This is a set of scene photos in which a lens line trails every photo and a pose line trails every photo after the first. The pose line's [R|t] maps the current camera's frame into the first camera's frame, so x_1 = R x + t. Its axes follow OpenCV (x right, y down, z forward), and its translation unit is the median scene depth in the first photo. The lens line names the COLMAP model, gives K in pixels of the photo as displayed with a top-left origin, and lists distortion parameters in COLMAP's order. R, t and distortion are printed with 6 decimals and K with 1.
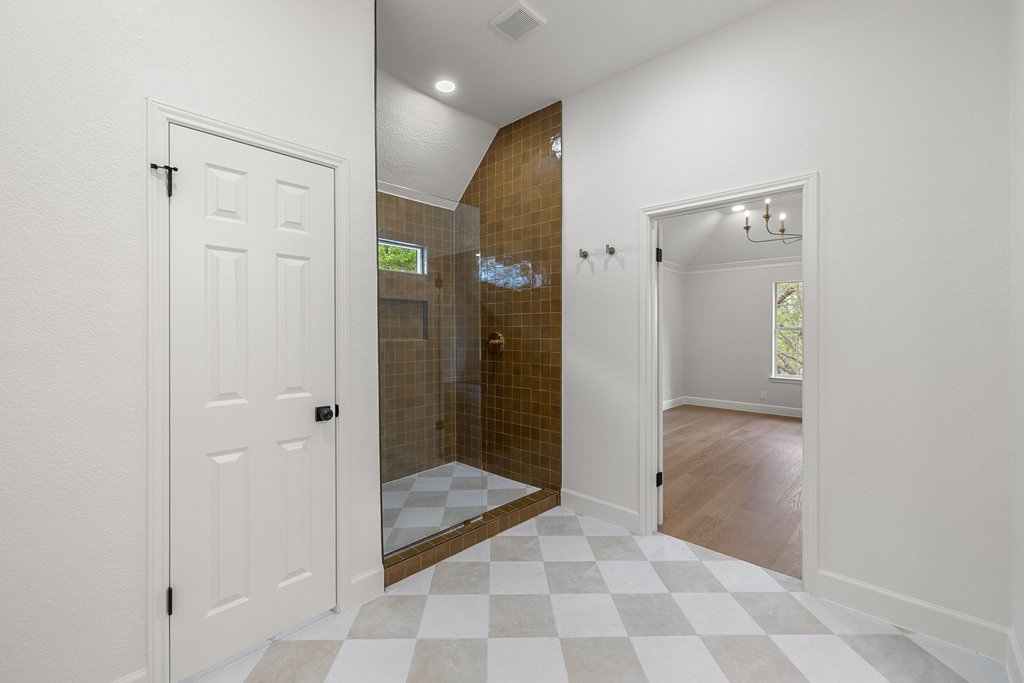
lens RADIAL K [[435.1, 0, 505.7], [0, 435.1, 331.0], [0, 0, 1]] dist [0.000590, 0.000183]
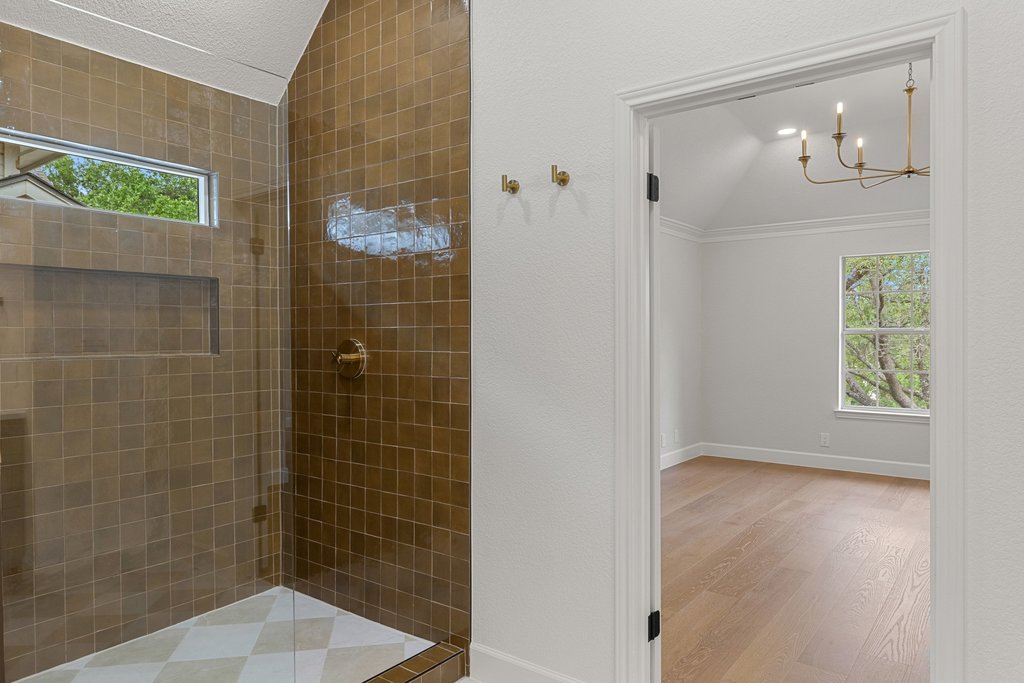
lens RADIAL K [[663.7, 0, 512.0], [0, 663.7, 341.5], [0, 0, 1]] dist [0.004024, 0.001177]
pose [[0.993812, -0.003804, 0.111008, 0.083111], [0.002815, 0.999955, 0.009060, -0.000790], [-0.111037, -0.008691, 0.993778, 0.199244]]
